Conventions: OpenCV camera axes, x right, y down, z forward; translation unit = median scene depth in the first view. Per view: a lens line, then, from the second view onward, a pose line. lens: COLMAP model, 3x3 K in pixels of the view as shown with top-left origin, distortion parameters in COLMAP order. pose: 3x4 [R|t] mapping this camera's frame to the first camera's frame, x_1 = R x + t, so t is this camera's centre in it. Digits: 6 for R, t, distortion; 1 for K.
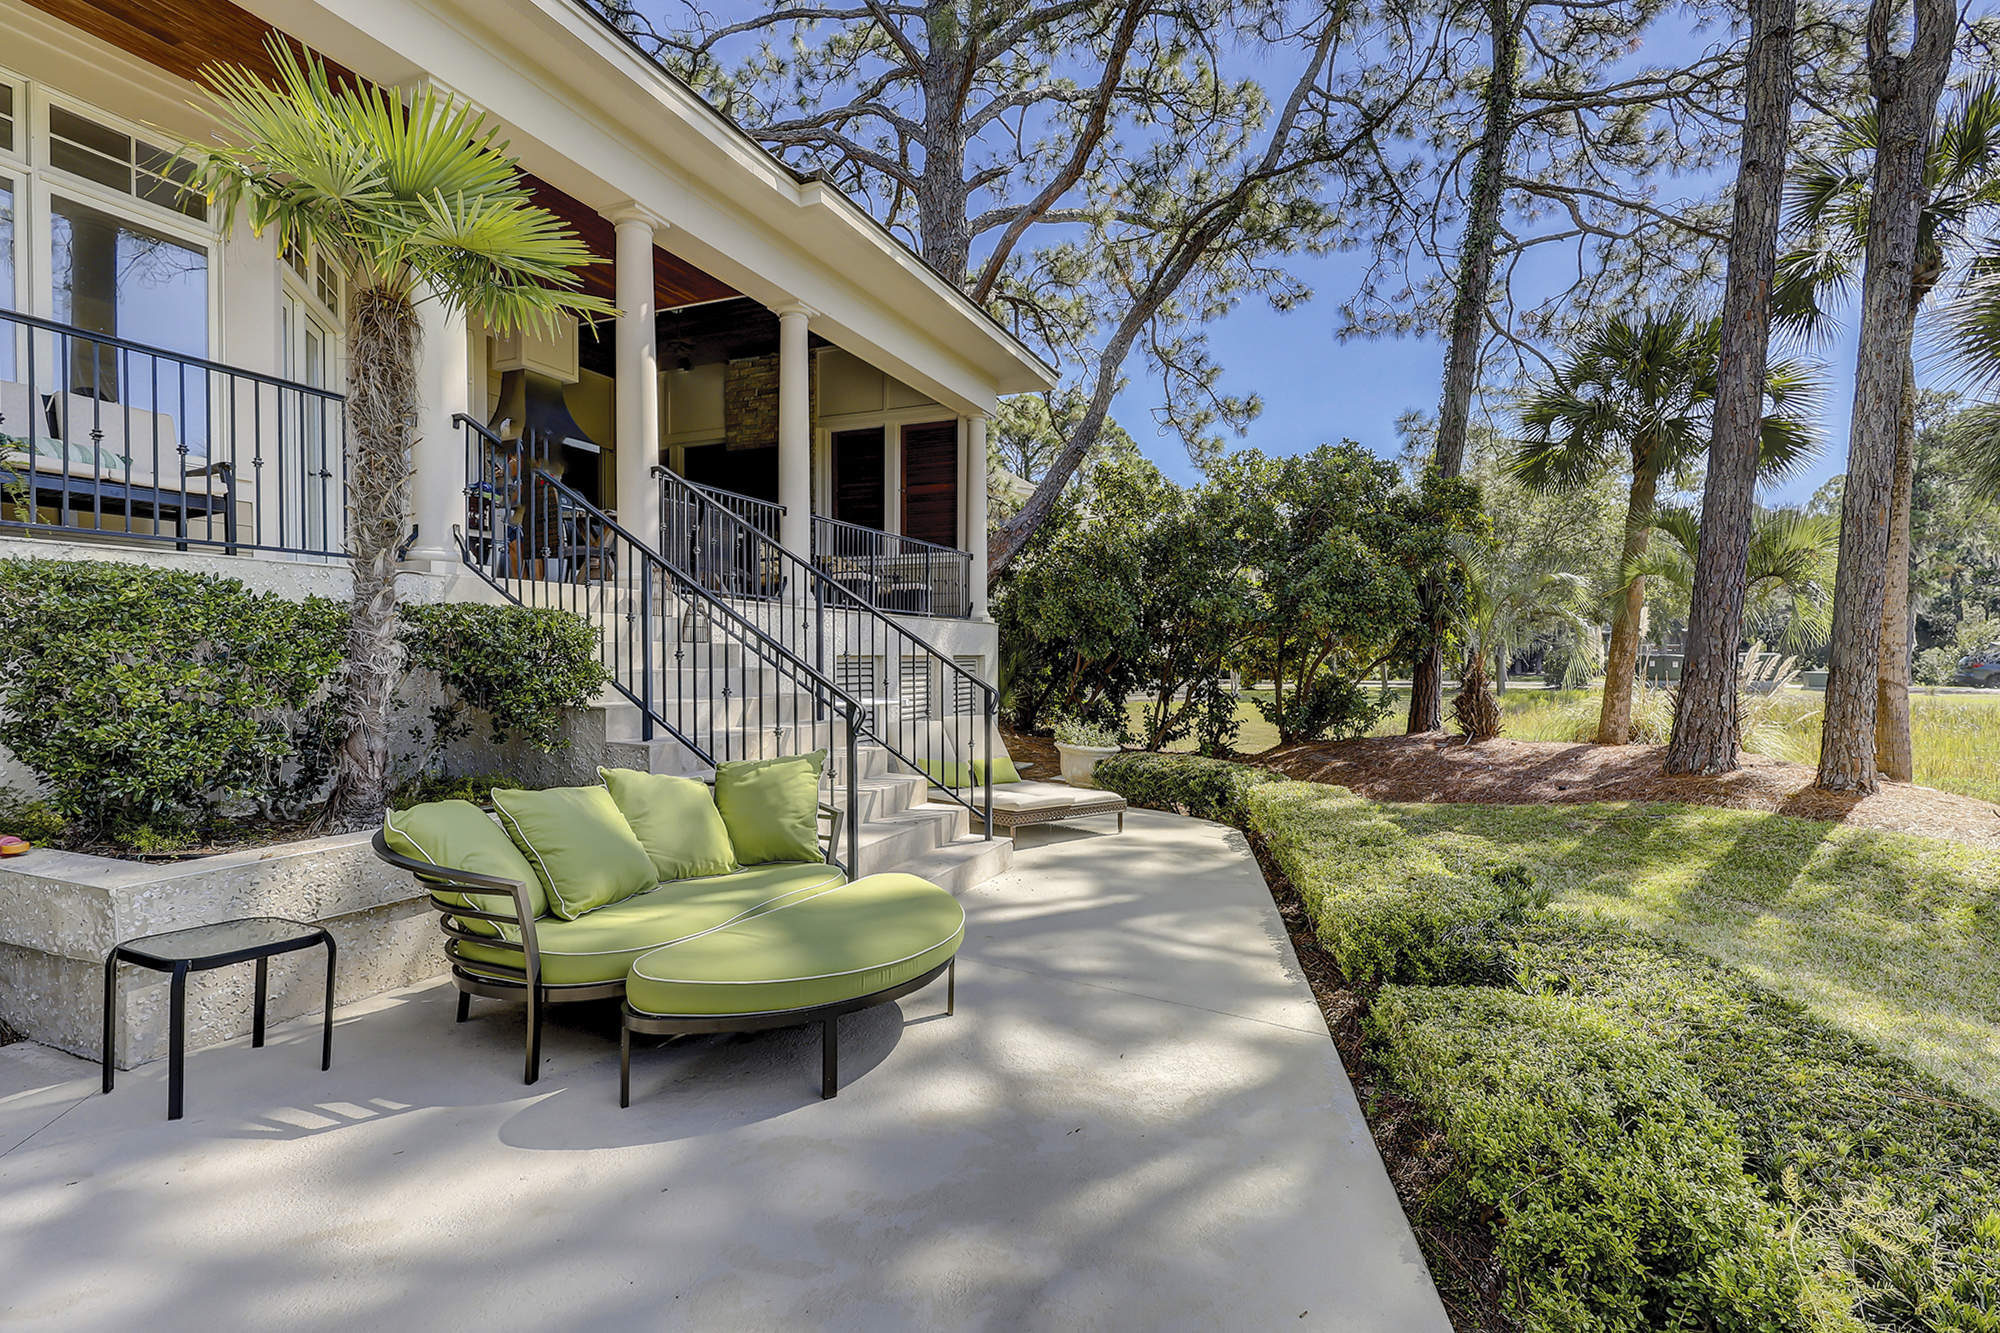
lens RADIAL K [[947.5, 0, 988.8], [0, 947.5, 668.8], [0, 0, 1]] dist [0.001281, 0.001946]
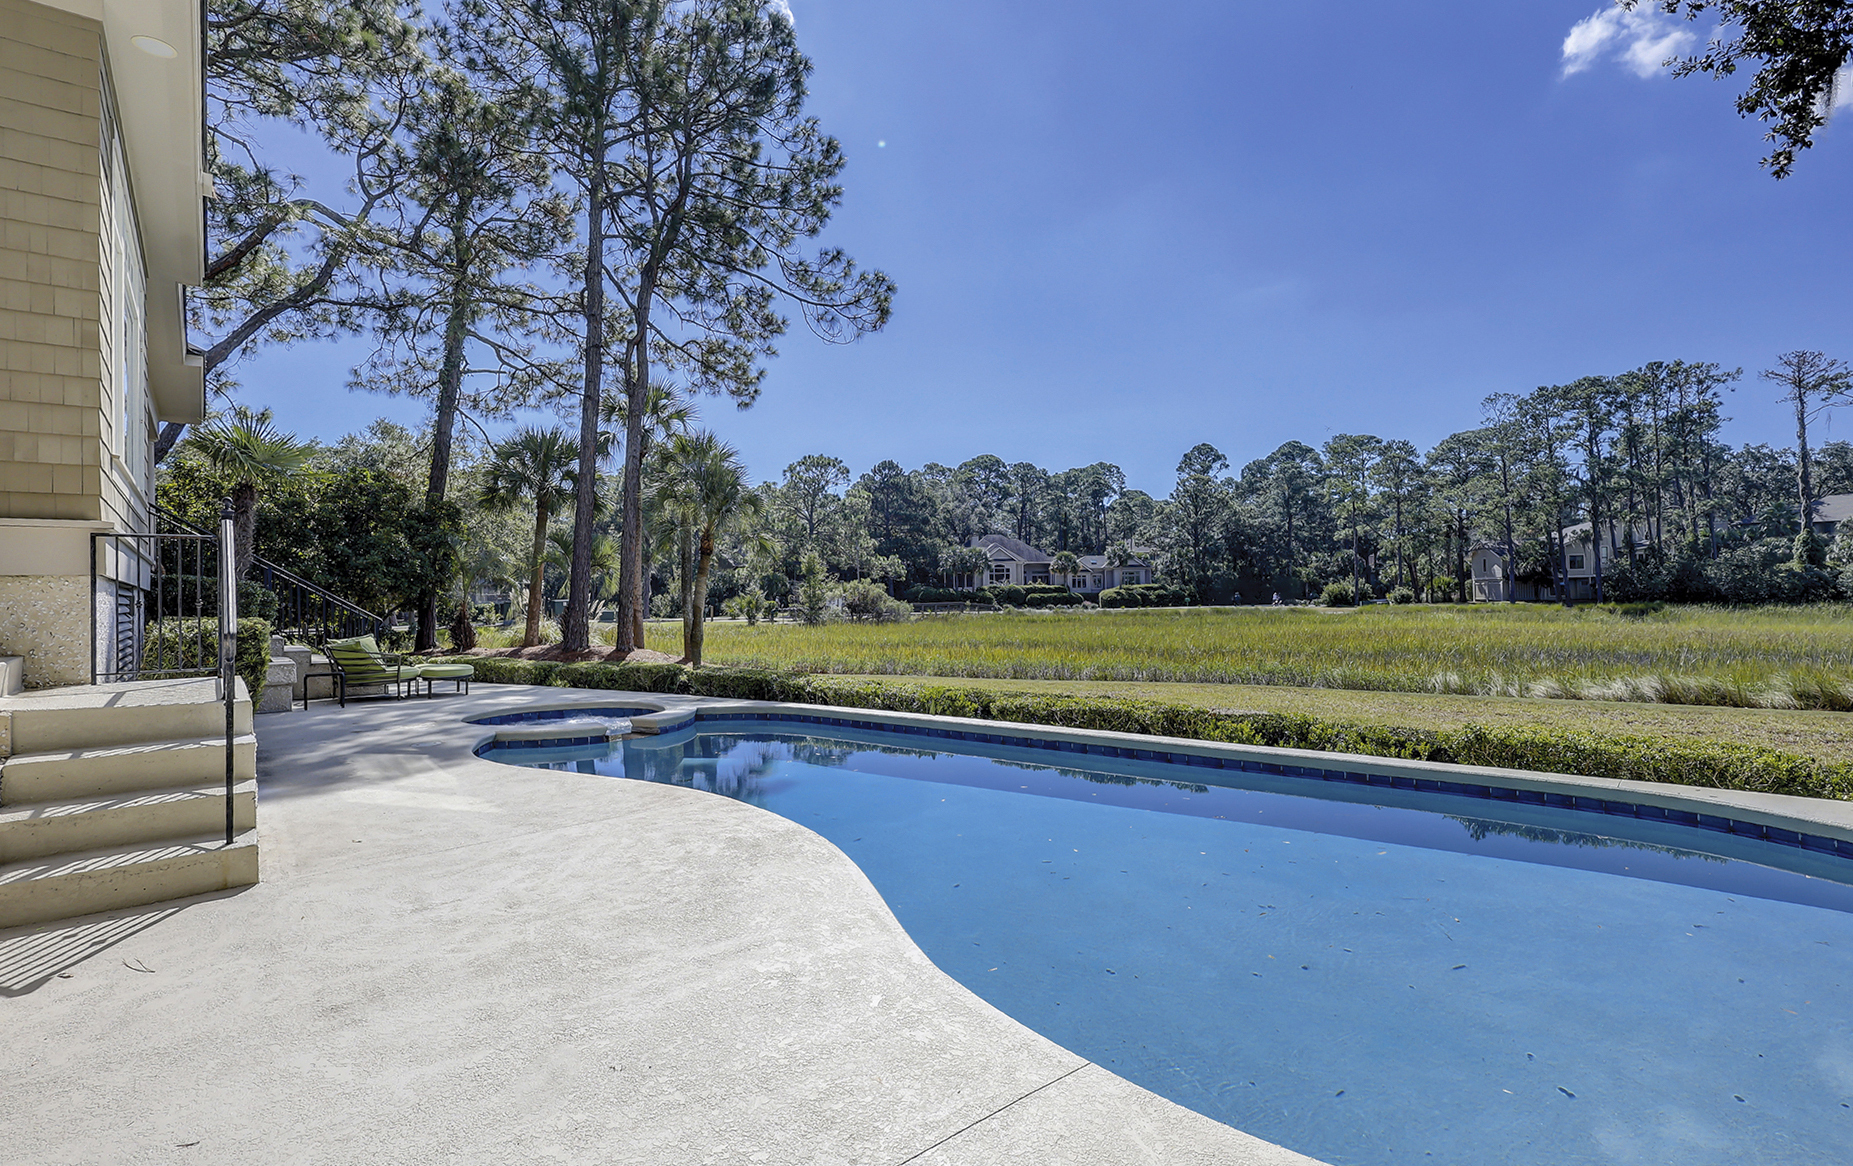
lens RADIAL K [[874.8, 0, 908.6], [0, 874.8, 590.9], [0, 0, 1]] dist [-0.002226, -0.000799]
pose [[0.491333, -0.001113, 0.870971, -0.540707], [0.024665, 0.999616, -0.012636, 0.004693], [-0.870623, 0.027691, 0.491171, -0.578331]]
